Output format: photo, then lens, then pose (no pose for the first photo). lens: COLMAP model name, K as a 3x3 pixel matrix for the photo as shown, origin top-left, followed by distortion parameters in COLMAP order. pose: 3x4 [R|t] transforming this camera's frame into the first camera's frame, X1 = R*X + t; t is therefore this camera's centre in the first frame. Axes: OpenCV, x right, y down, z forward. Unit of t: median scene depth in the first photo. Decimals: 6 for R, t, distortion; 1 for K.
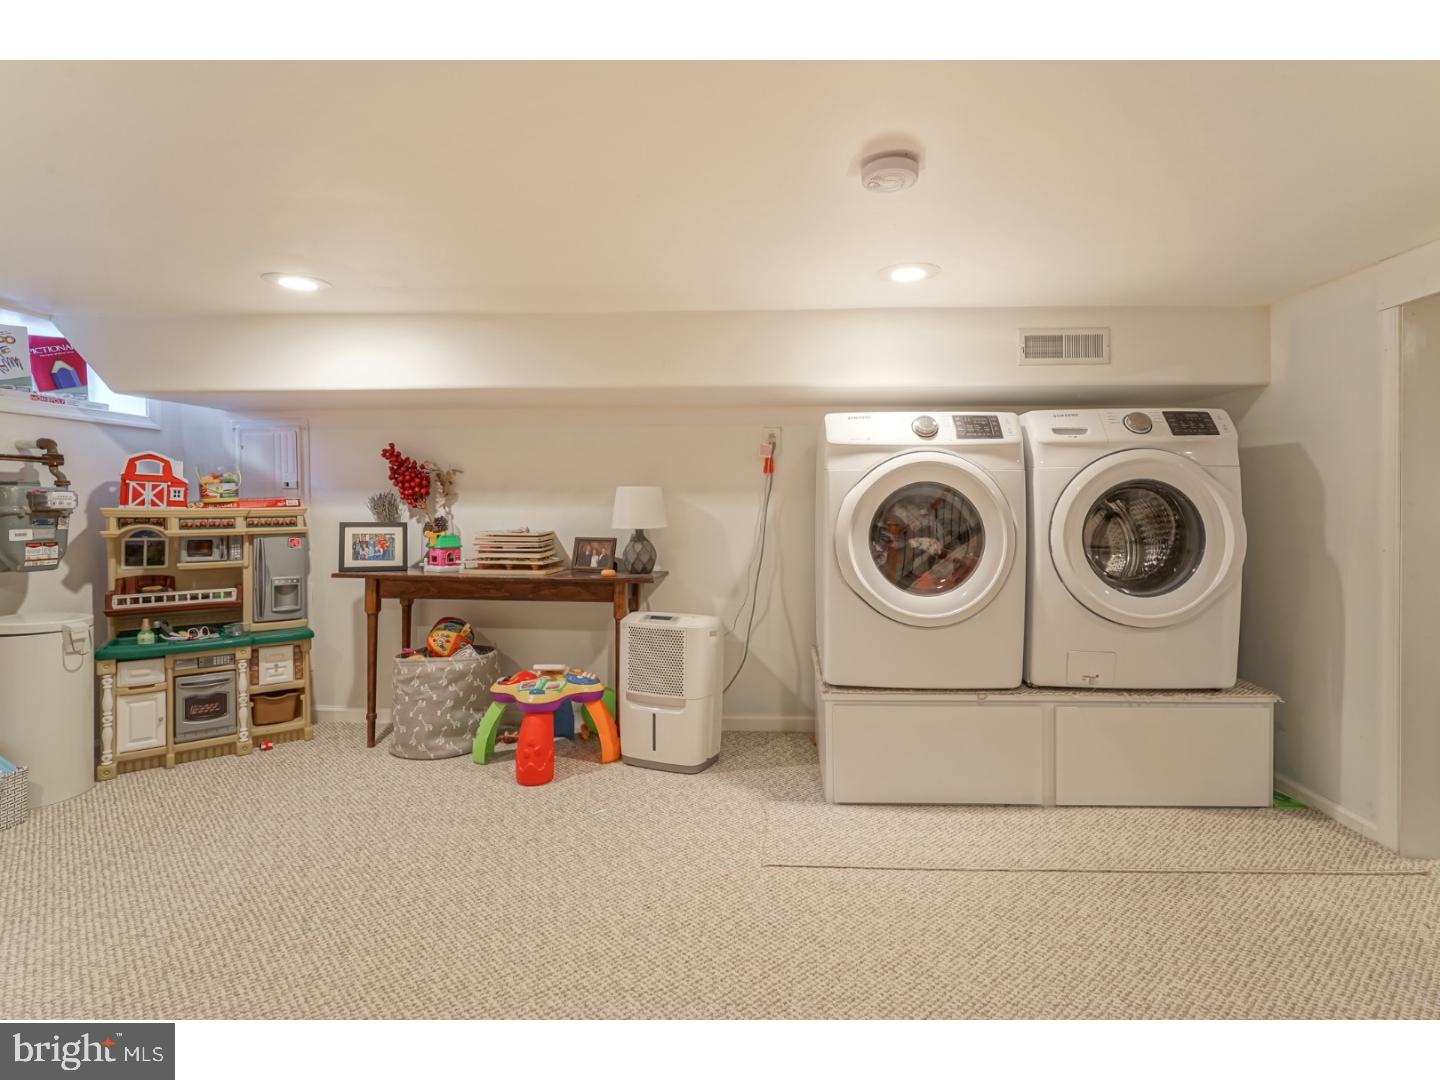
lens RADIAL K [[655.3, 0, 761.4], [0, 655.3, 509.2], [0, 0, 1]] dist [-0.004390, 0.001801]
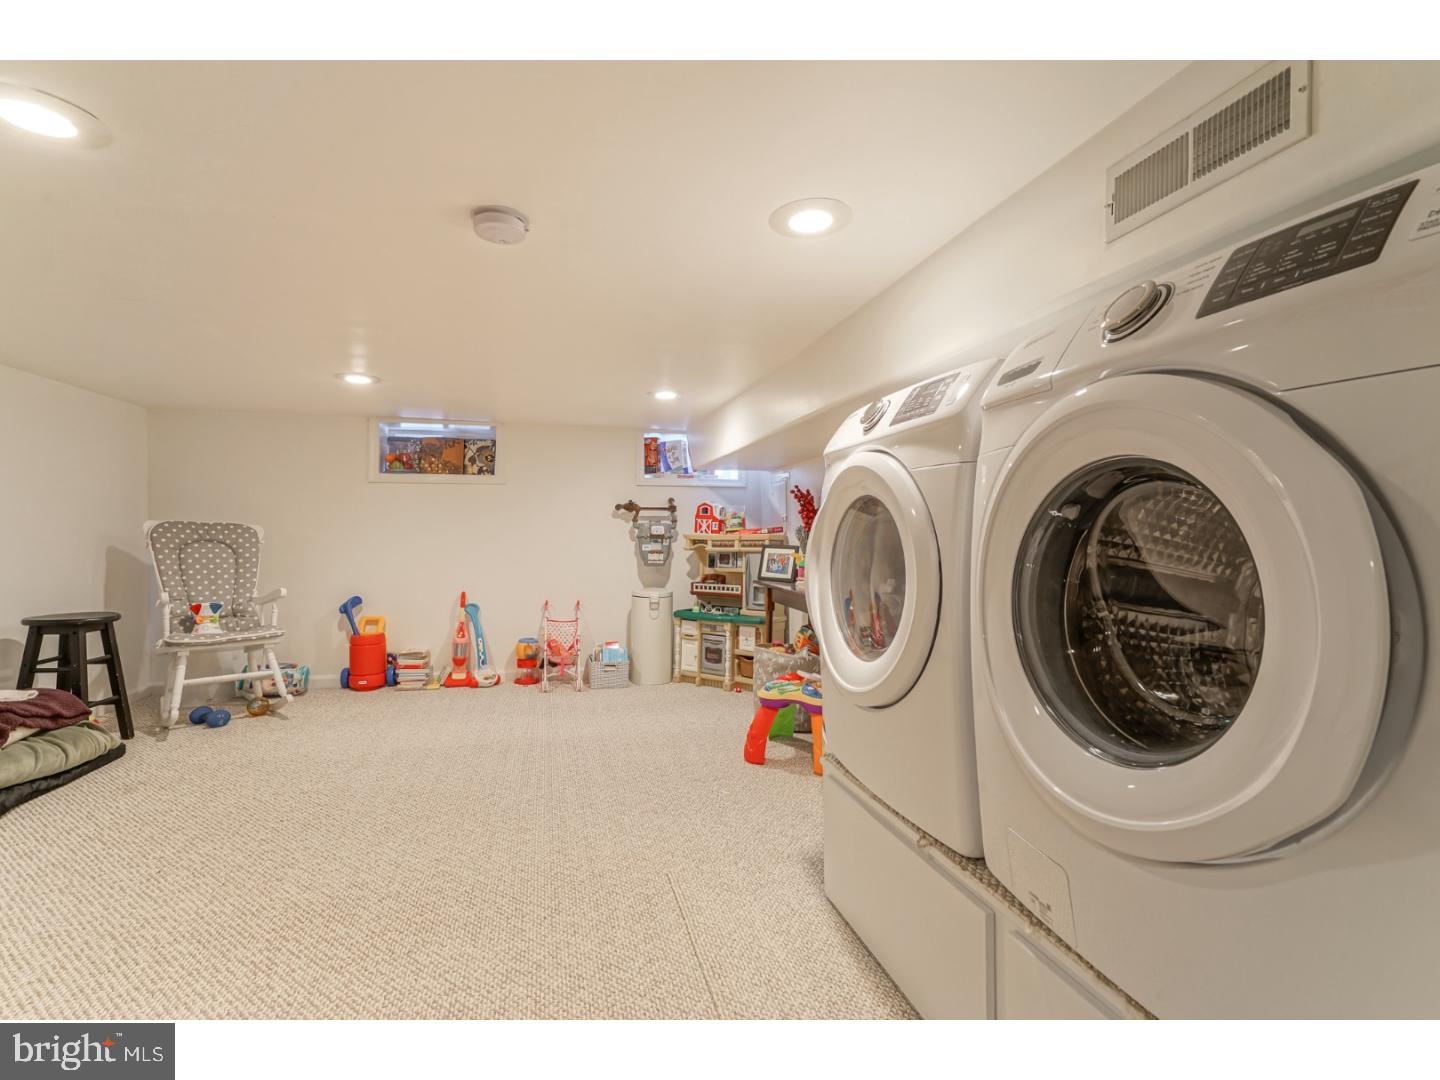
lens RADIAL K [[655.3, 0, 725.1], [0, 655.3, 539.9], [0, 0, 1]] dist [-0.004390, 0.001801]
pose [[0.292606, 0.008074, -0.956199, 0.717642], [-0.008460, 0.999947, 0.005855, 0.002447], [0.956196, 0.006376, 0.292658, 0.535781]]
